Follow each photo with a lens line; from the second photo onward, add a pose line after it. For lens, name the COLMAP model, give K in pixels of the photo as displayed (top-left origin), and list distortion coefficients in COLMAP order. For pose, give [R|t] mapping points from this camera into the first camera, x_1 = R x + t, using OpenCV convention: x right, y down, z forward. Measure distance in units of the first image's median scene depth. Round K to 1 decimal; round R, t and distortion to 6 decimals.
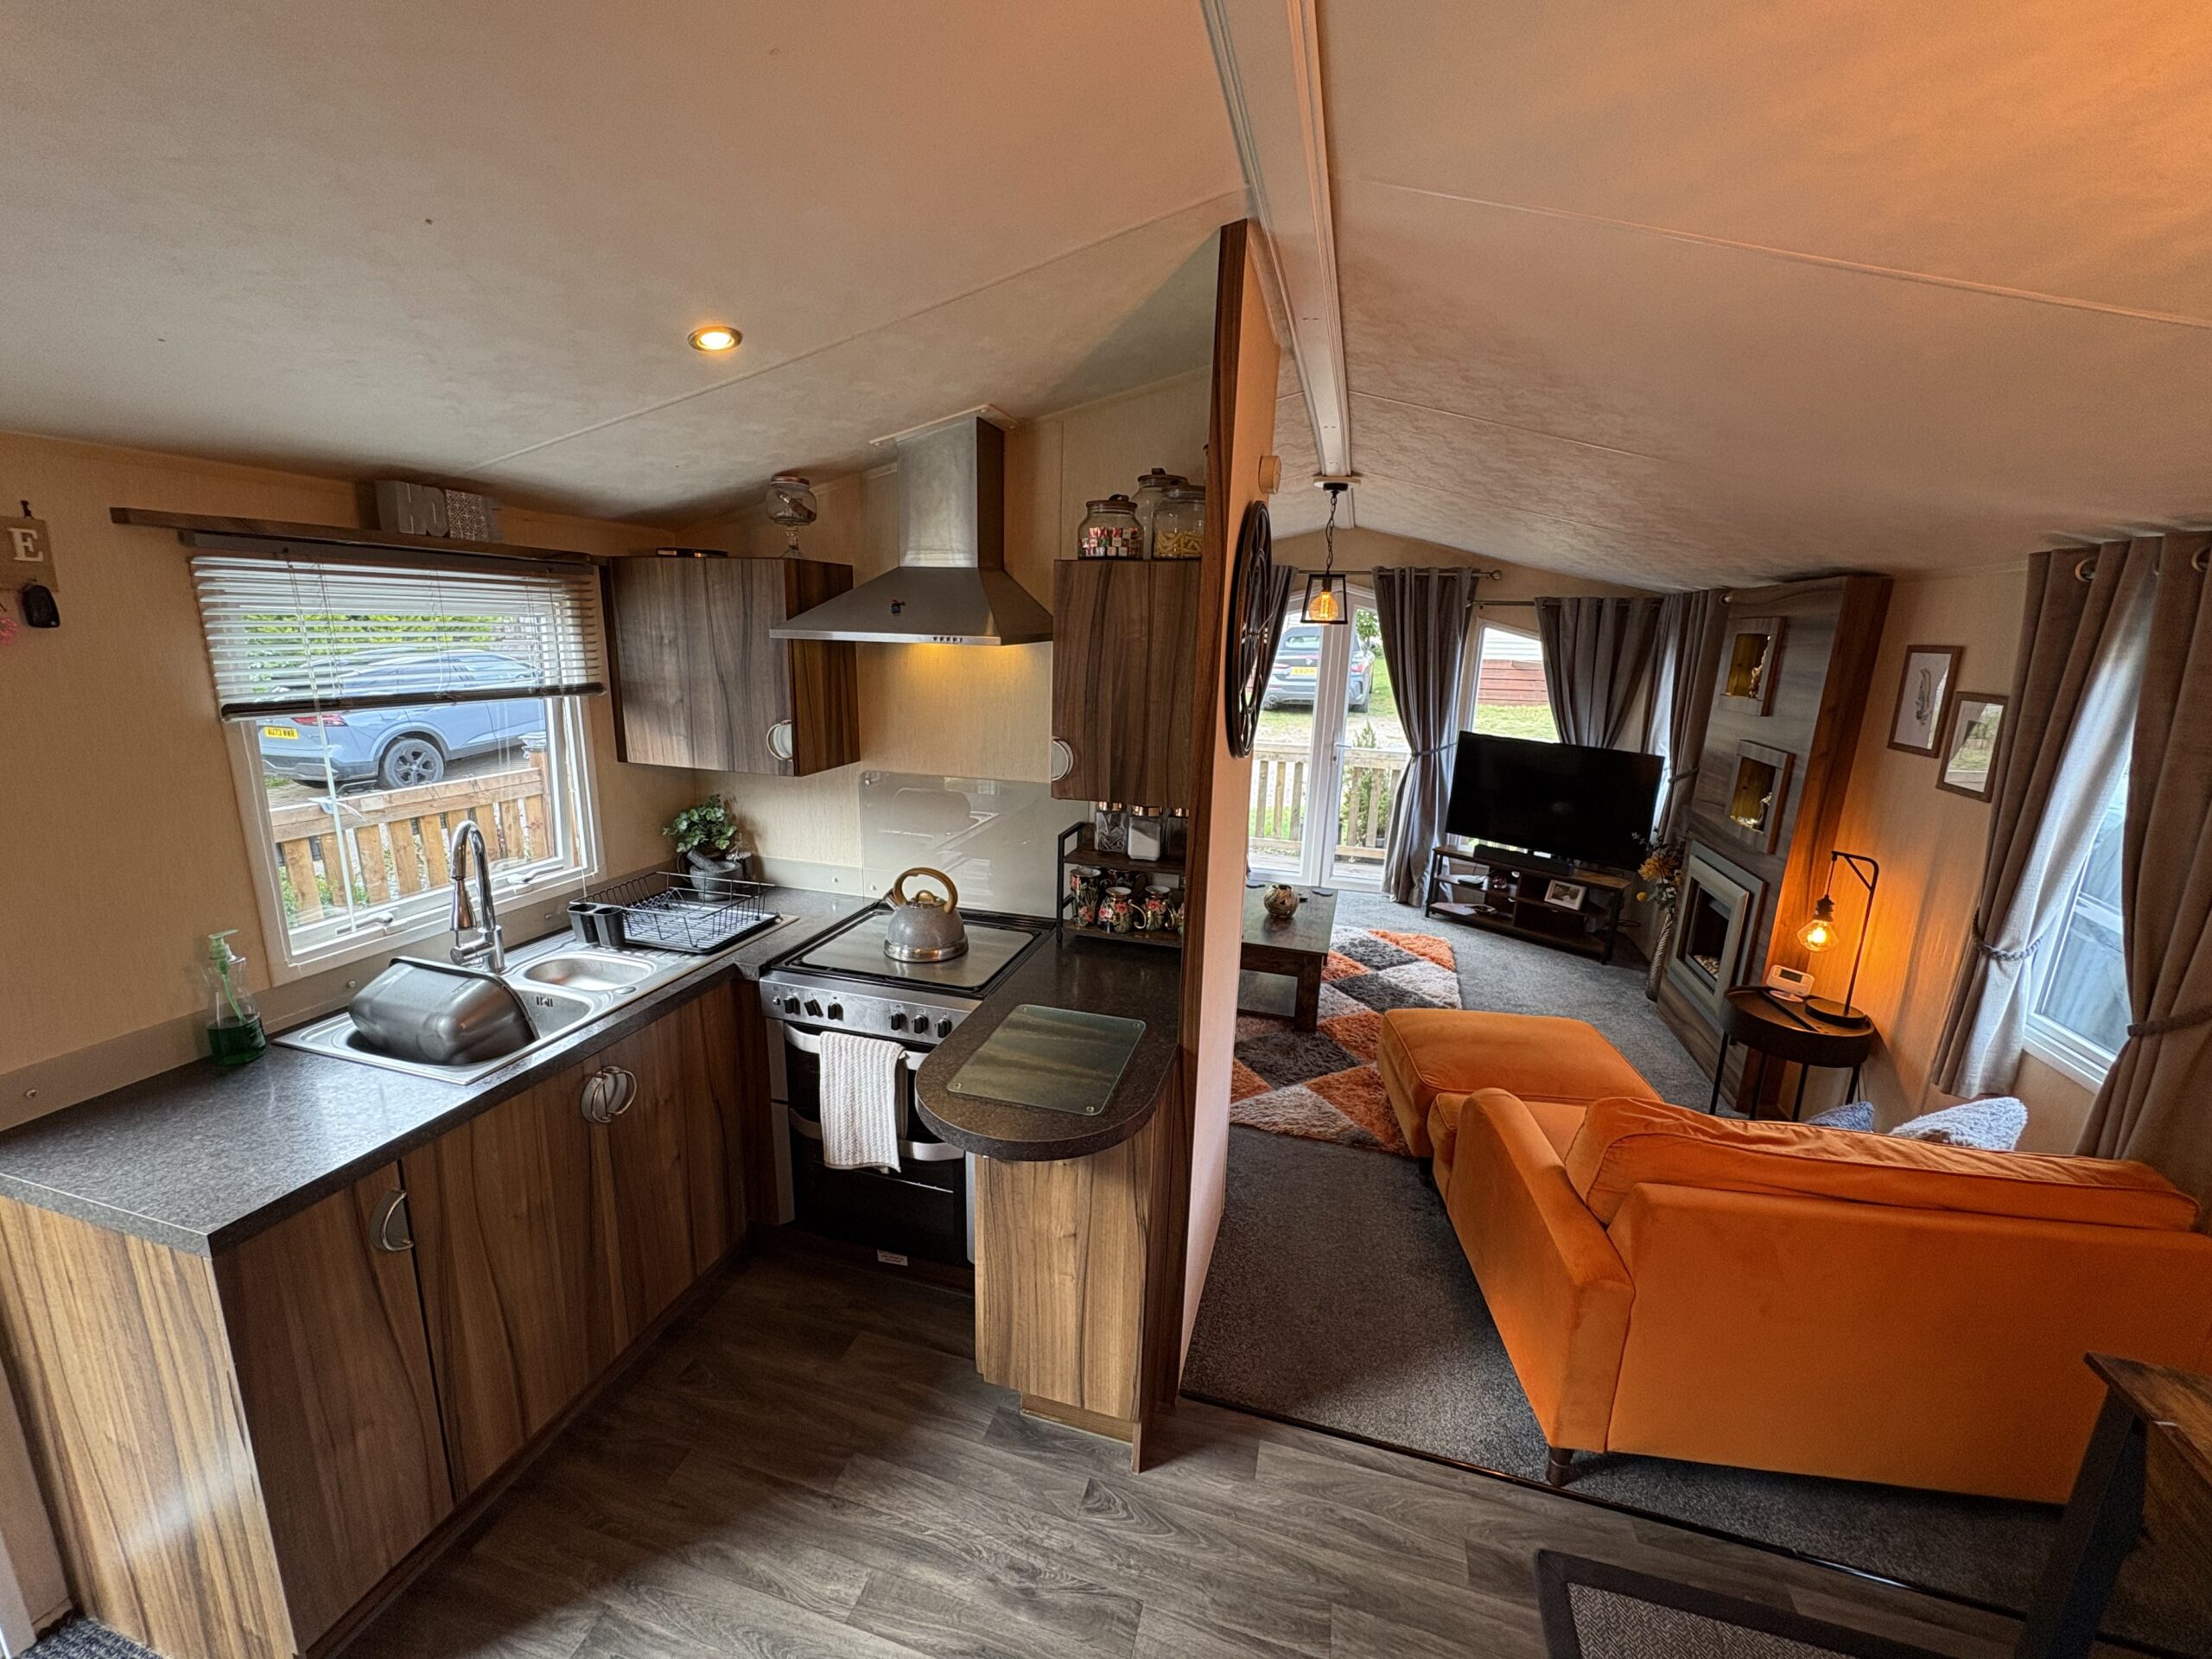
lens RADIAL K [[883.0, 0, 1111.3], [0, 883.0, 819.3], [0, 0, 1]] dist [-0.000080, 0.000084]
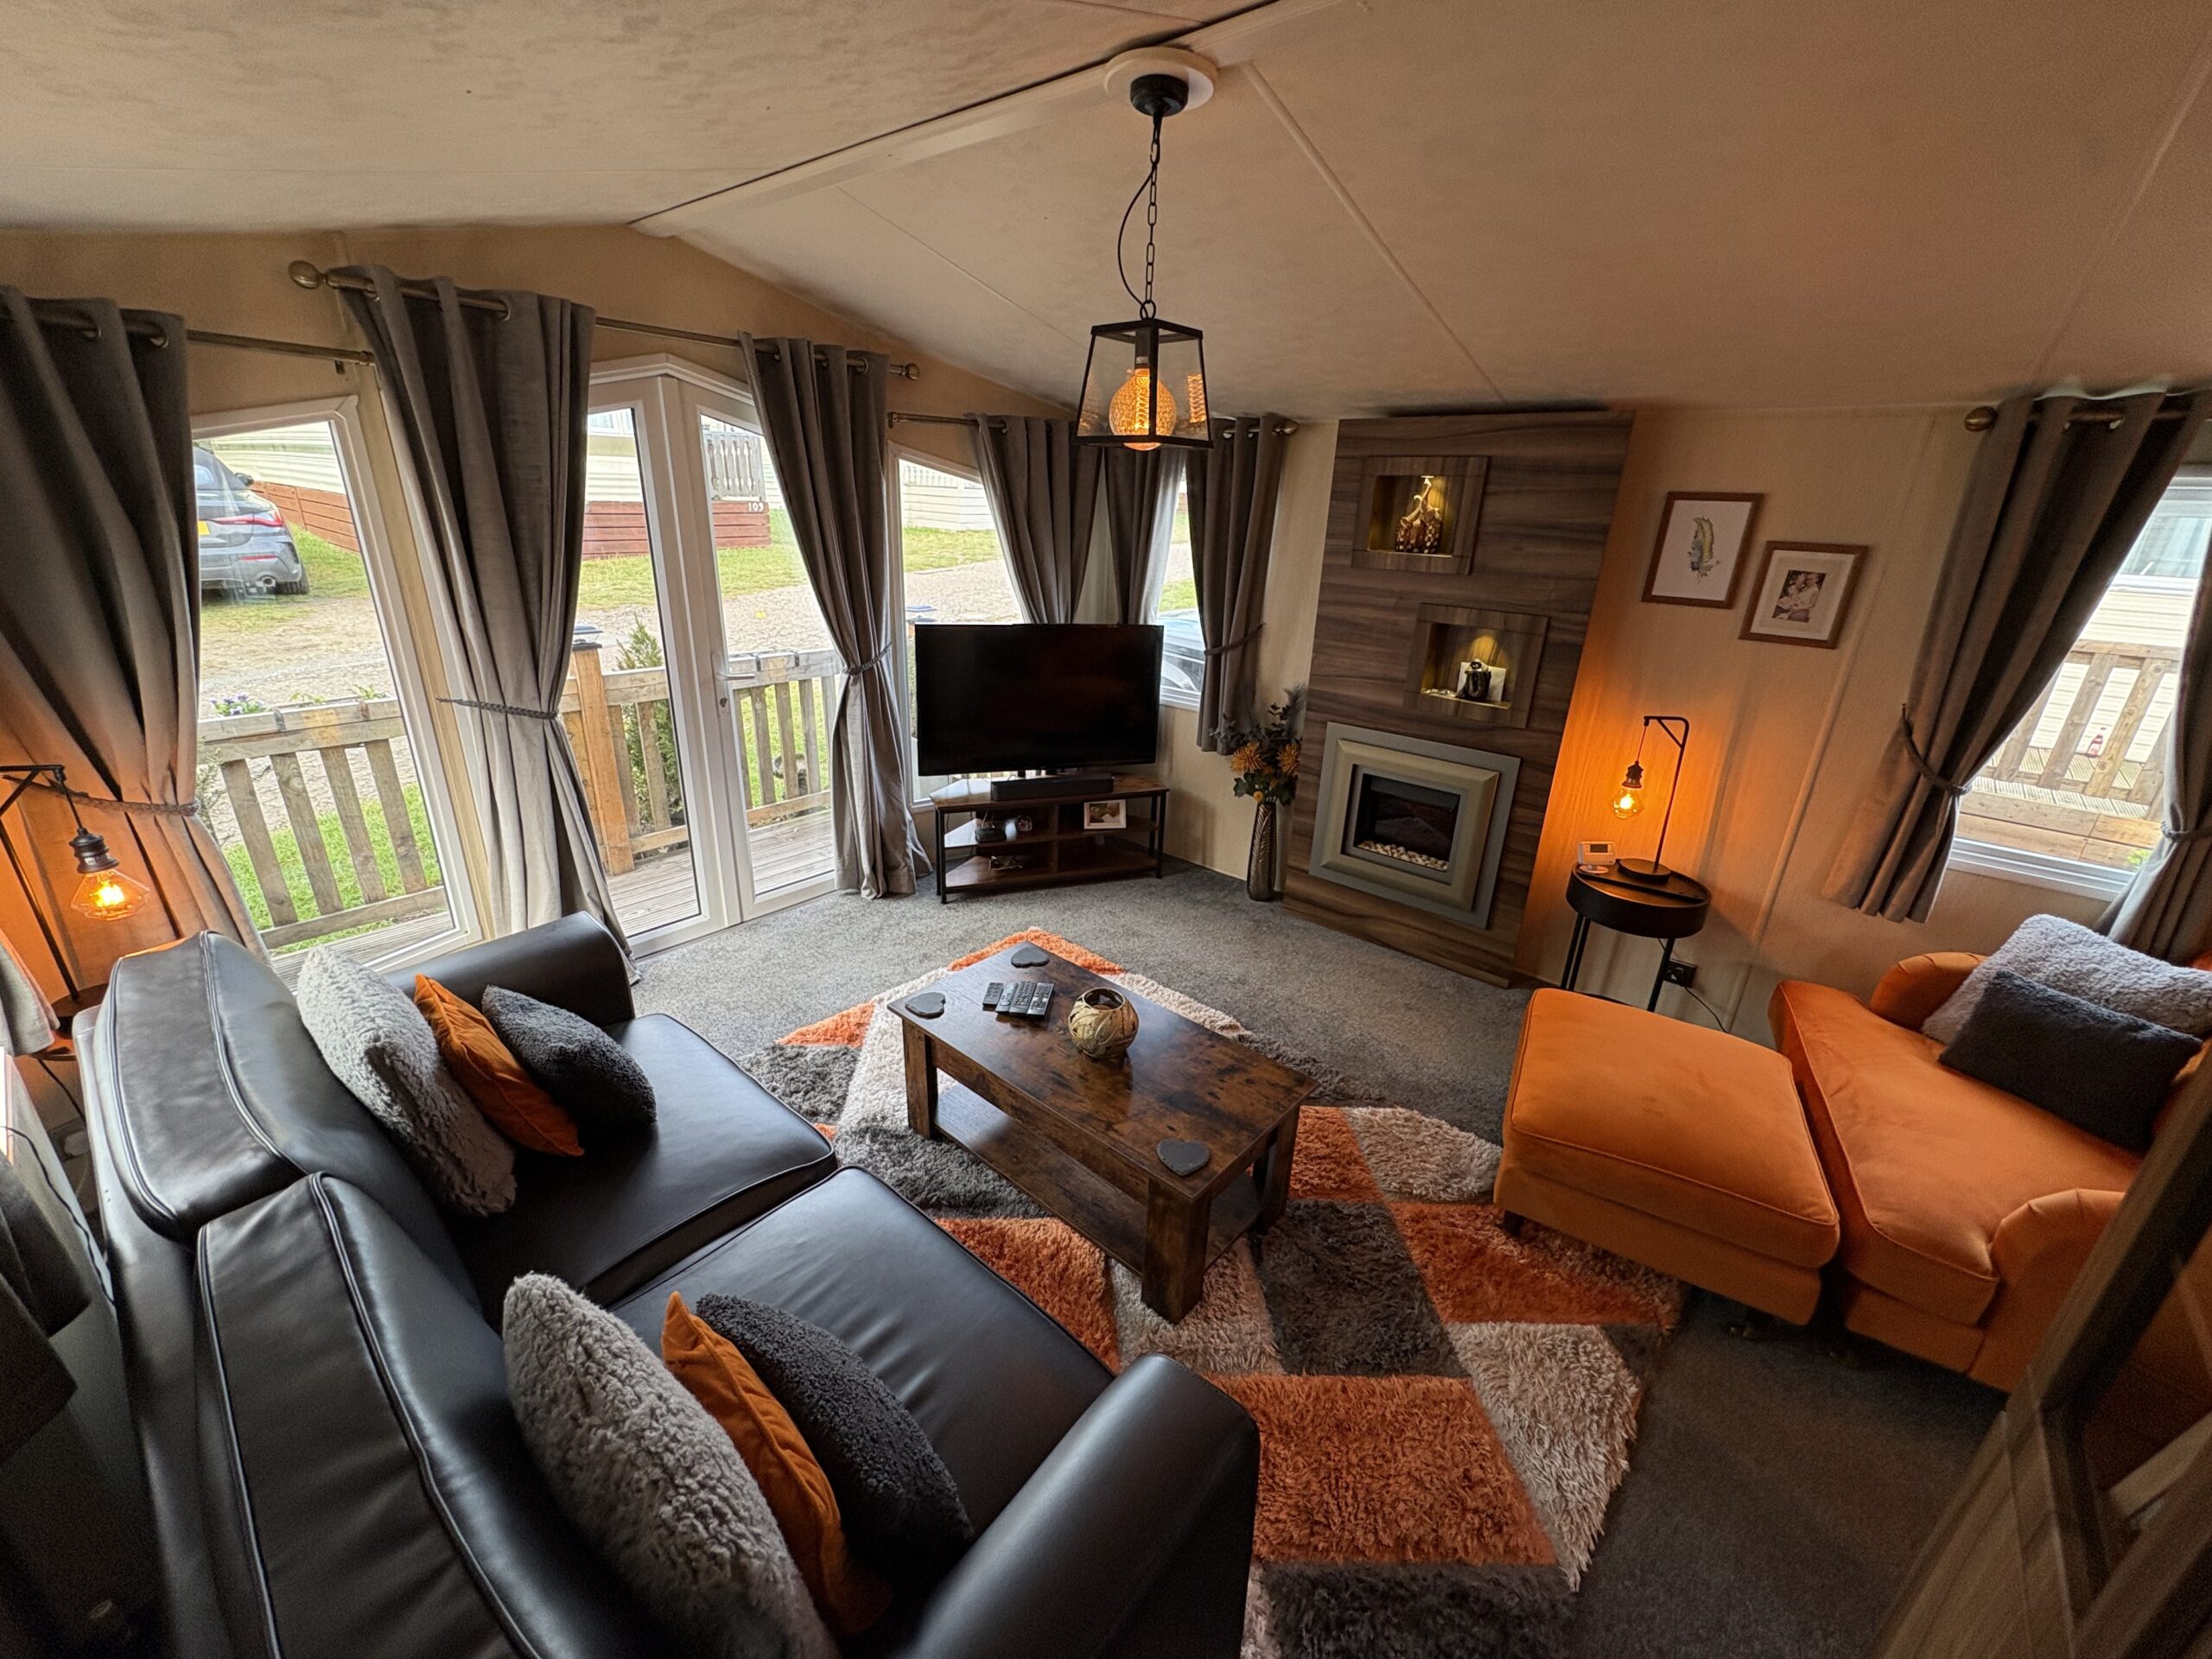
lens RADIAL K [[883.0, 0, 1102.6], [0, 883.0, 818.3], [0, 0, 1]] dist [-0.000080, 0.000084]
pose [[0.418448, -0.323524, 0.848666, -0.156943], [0.171584, 0.945739, 0.275928, -0.124971], [-0.891886, 0.030157, 0.451254, 0.607015]]
